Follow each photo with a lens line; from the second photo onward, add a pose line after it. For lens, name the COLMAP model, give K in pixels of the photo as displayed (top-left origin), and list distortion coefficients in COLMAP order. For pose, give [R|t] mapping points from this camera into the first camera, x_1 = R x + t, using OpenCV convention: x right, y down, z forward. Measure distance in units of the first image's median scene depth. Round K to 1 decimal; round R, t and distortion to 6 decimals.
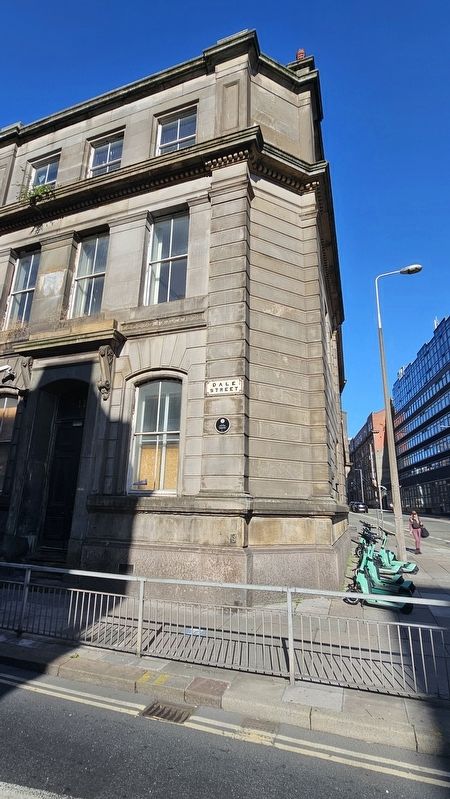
lens RADIAL K [[383.0, 0, 224.0], [0, 383.0, 400.3], [0, 0, 1]] dist [-0.006866, -0.000547]
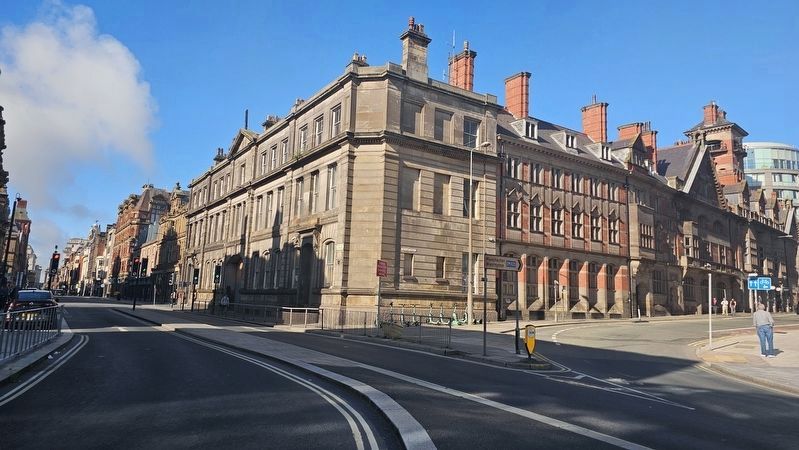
lens RADIAL K [[529.6, 0, 400.2], [0, 529.6, 223.6], [0, 0, 1]] dist [0.008157, 0.000336]
pose [[0.804829, -0.082702, -0.587716, 2.233572], [0.143273, 0.988031, 0.057167, -0.307759], [0.575954, -0.130213, 0.807045, -1.506925]]
